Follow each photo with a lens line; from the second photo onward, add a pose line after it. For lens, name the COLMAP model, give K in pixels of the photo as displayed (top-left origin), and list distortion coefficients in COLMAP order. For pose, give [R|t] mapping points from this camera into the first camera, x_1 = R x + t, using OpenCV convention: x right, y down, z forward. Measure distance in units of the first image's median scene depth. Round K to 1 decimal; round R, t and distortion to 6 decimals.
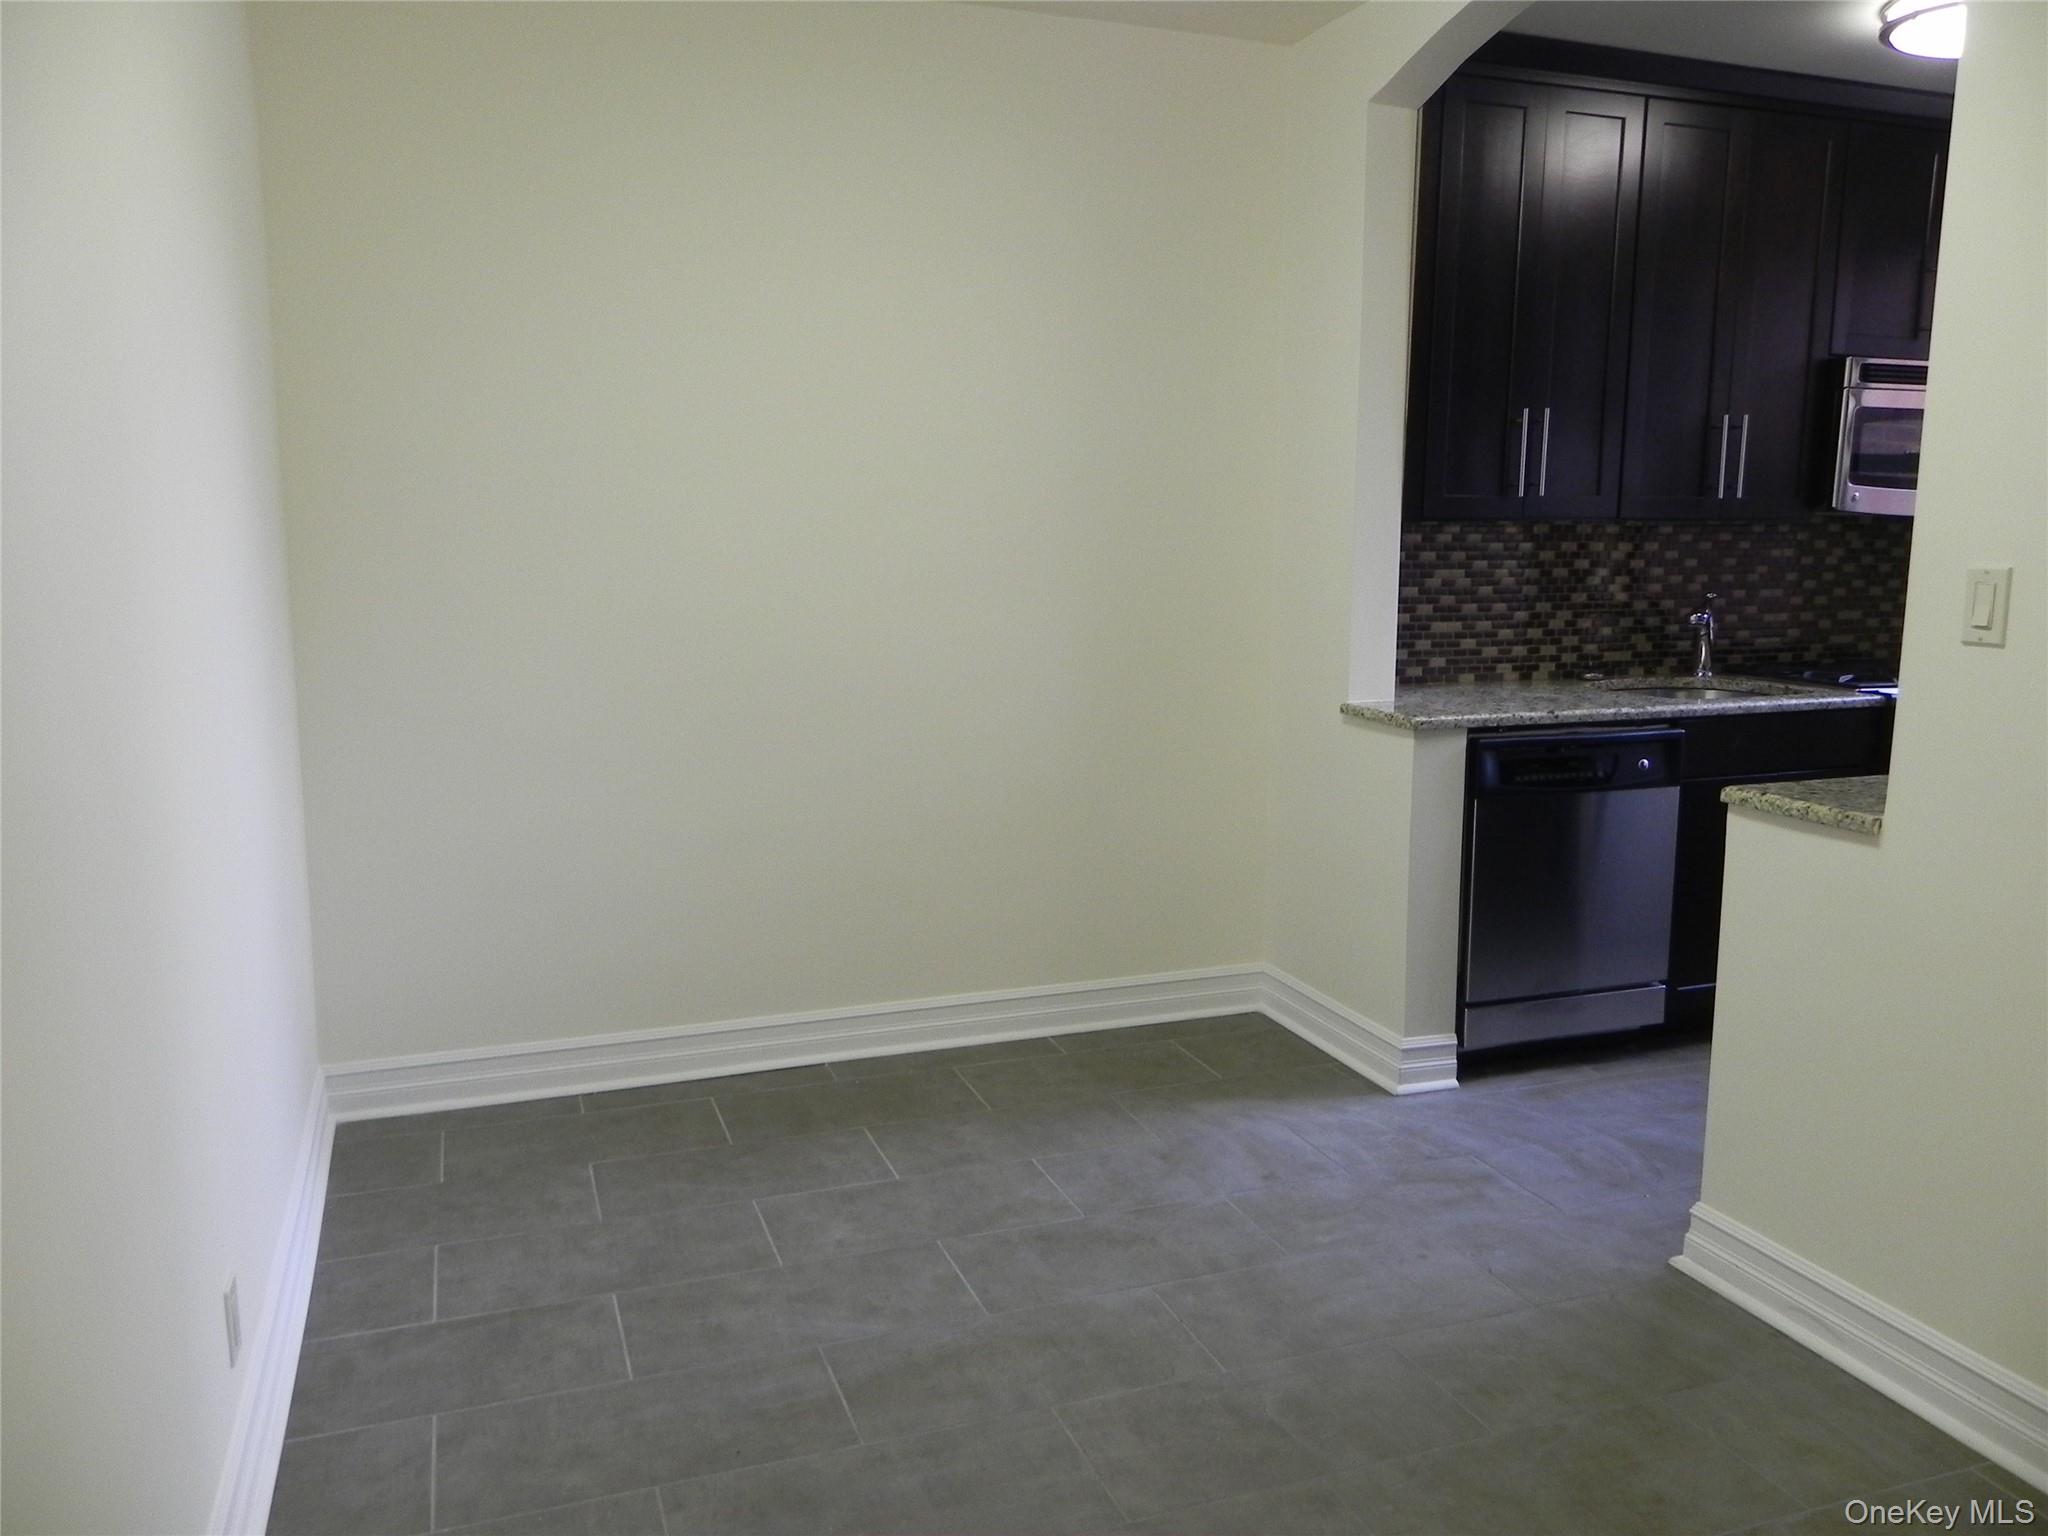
lens RADIAL K [[1554.0, 0, 1024.0], [0, 1554.0, 768.0], [0, 0, 1]] dist [-0.002303, -0.006773]
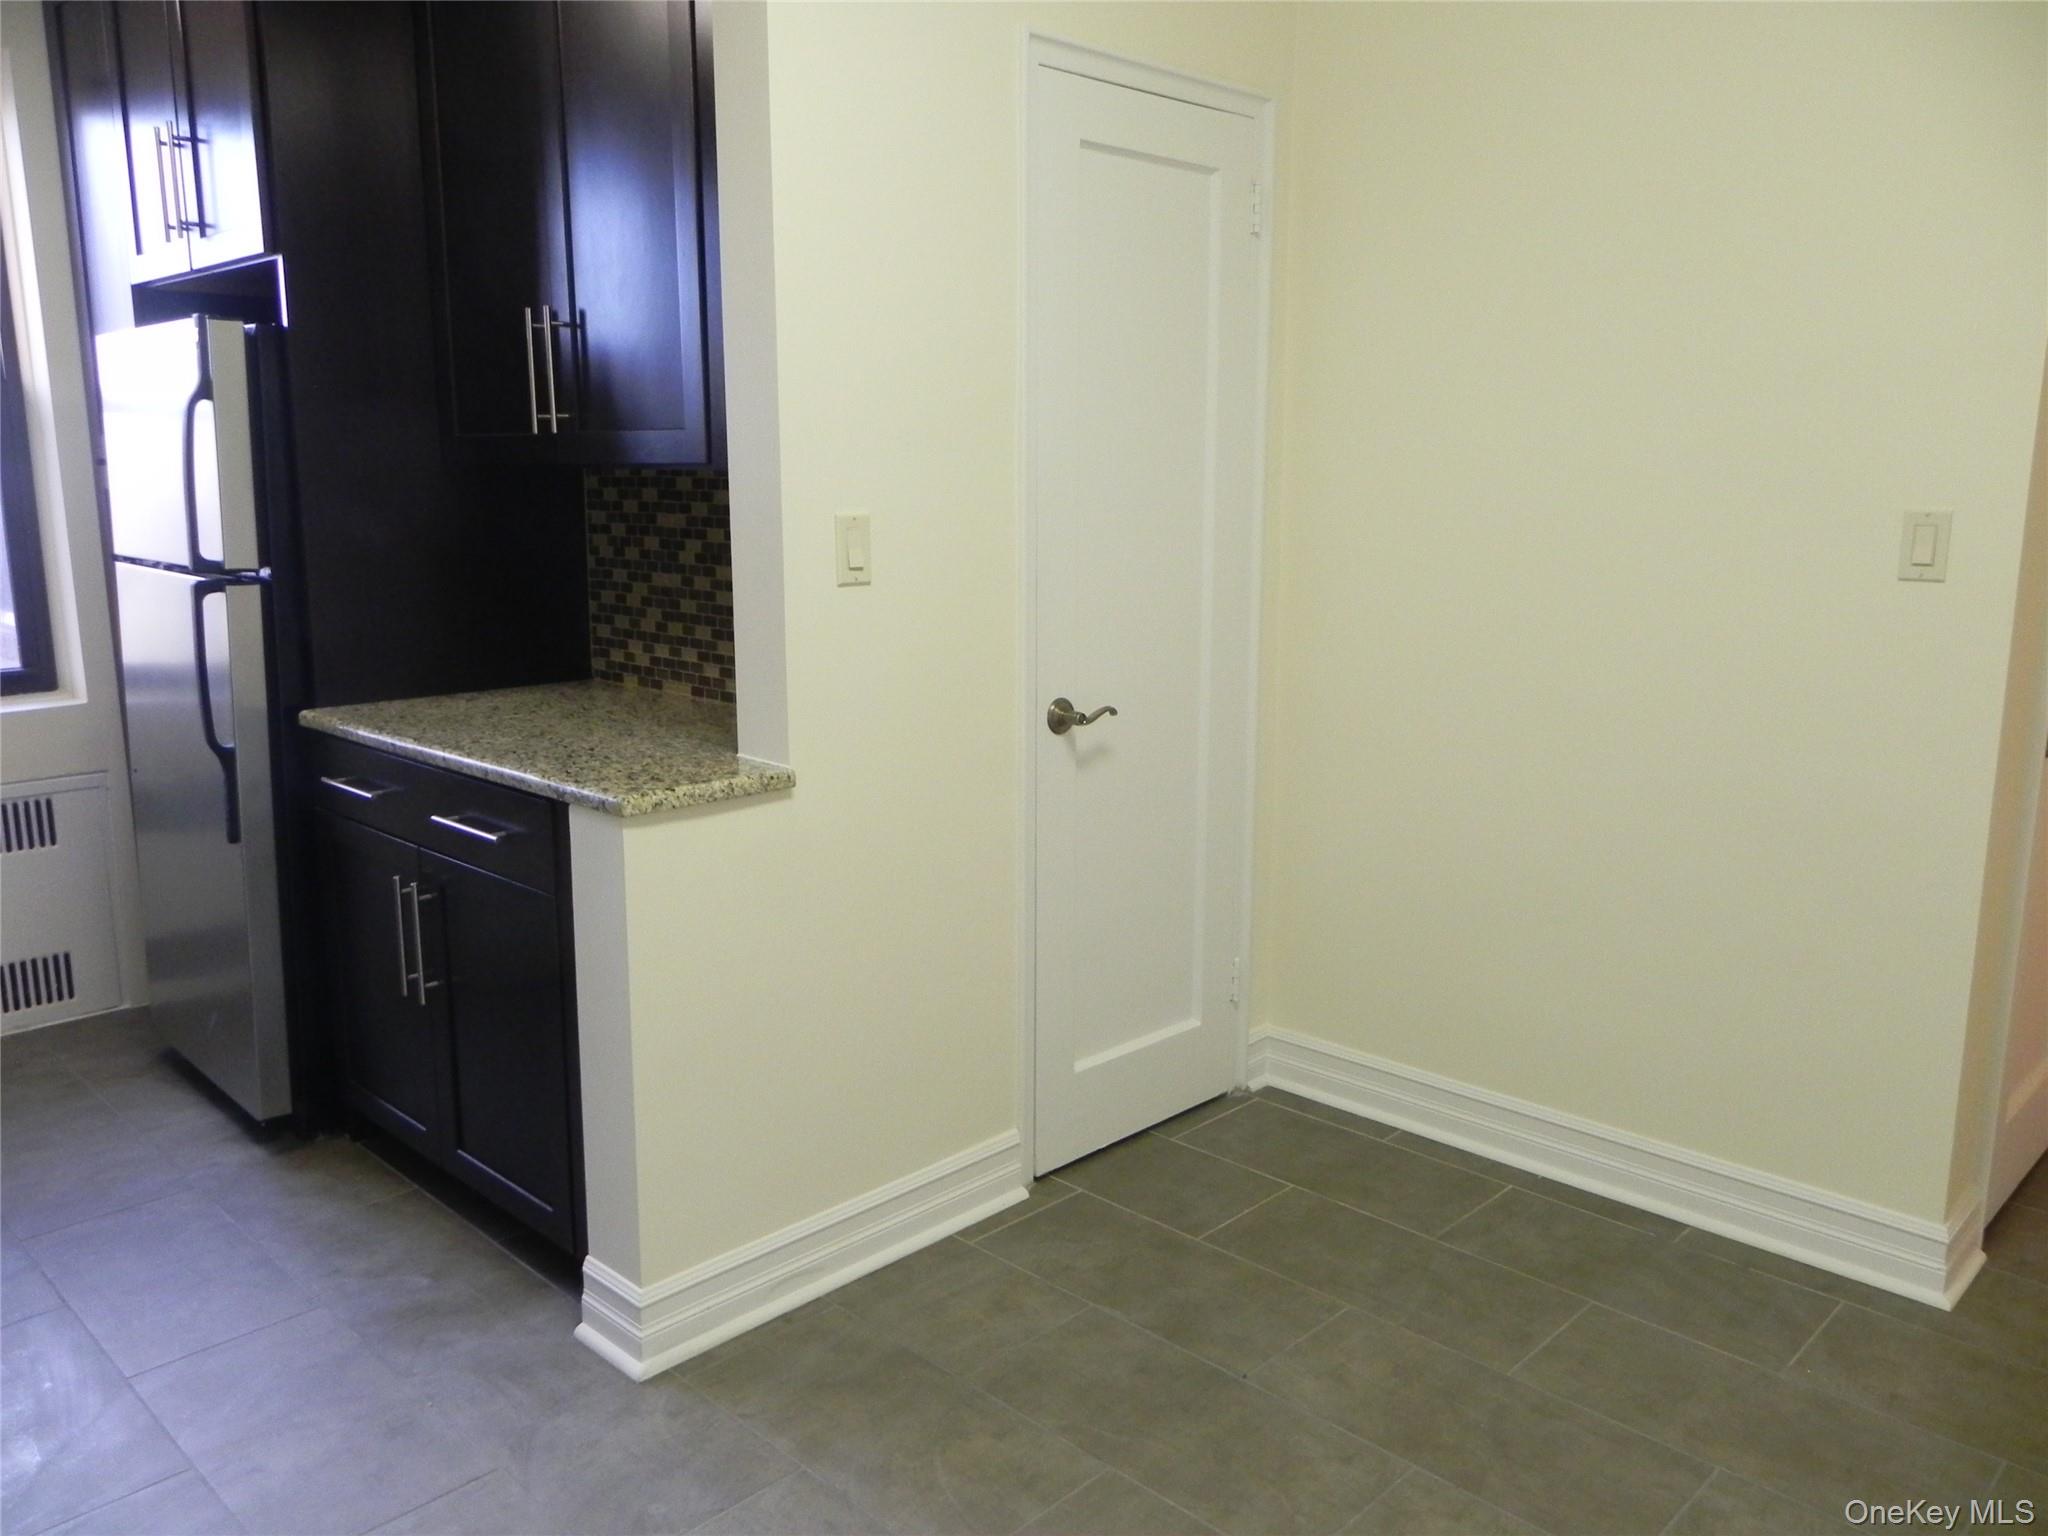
lens RADIAL K [[1554.0, 0, 1024.0], [0, 1554.0, 768.0], [0, 0, 1]] dist [-0.002303, -0.006773]
pose [[-0.439967, -0.172297, 0.881330, -0.222543], [0.139044, 0.956516, 0.256407, -0.113606], [-0.887184, 0.235354, -0.396879, 0.698516]]
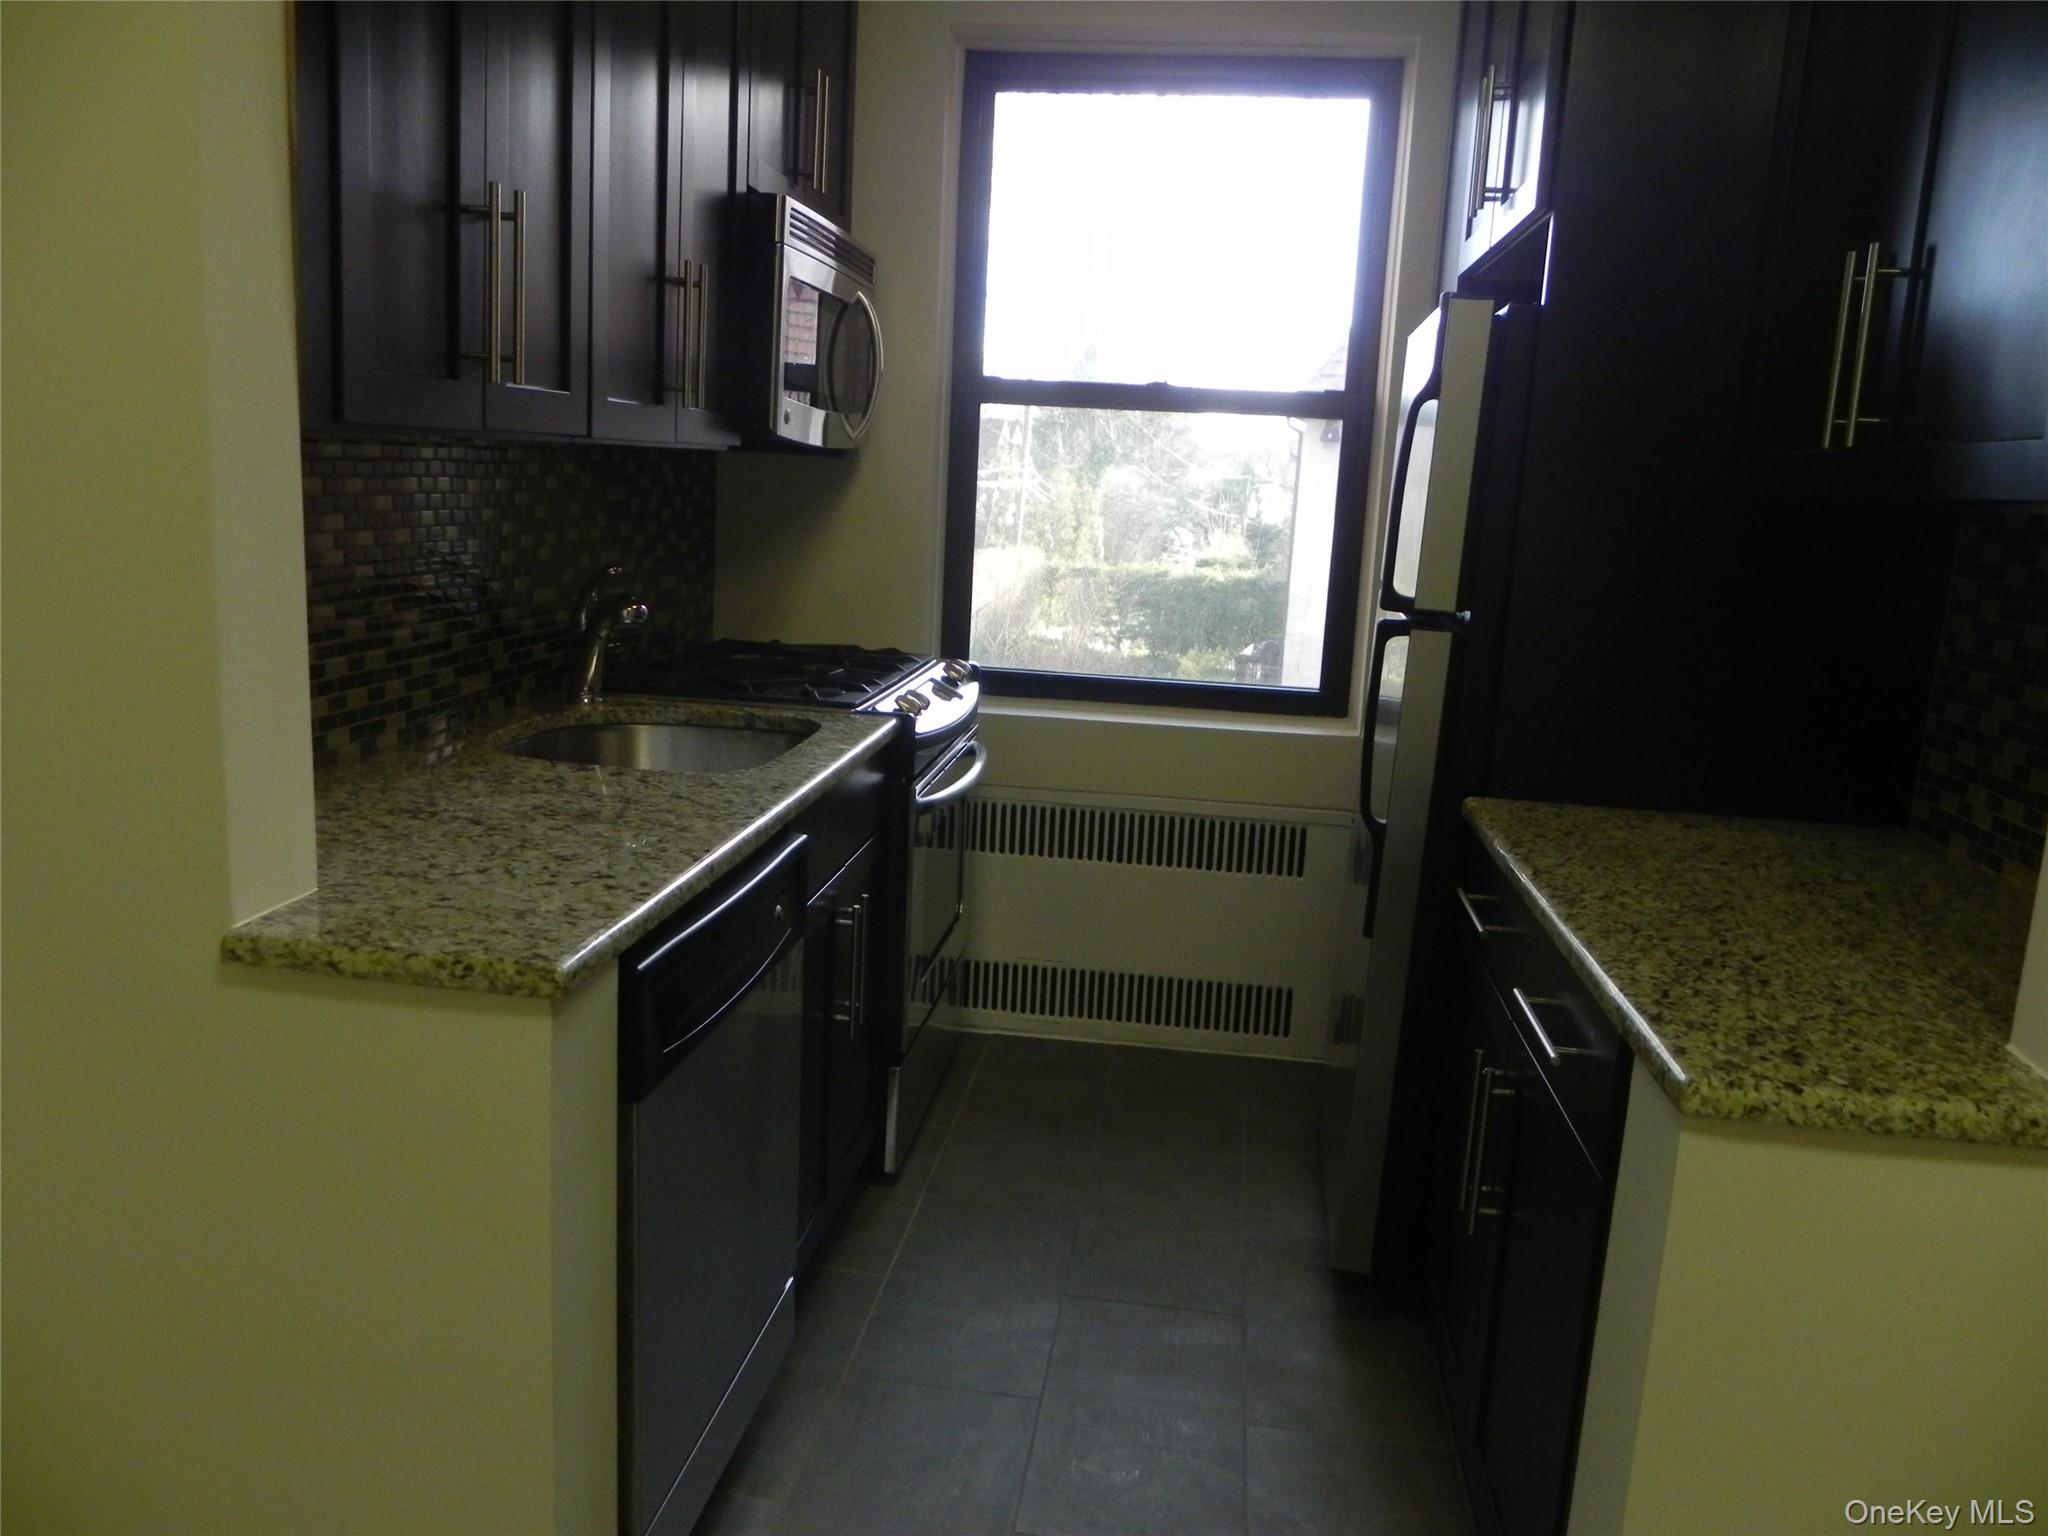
lens RADIAL K [[1554.0, 0, 1024.0], [0, 1554.0, 768.0], [0, 0, 1]] dist [-0.002303, -0.006773]
pose [[0.461437, -0.144588, 0.875312, -0.016824], [0.088639, 0.989207, 0.116674, -0.092800], [-0.882734, 0.023749, 0.469272, 0.588815]]
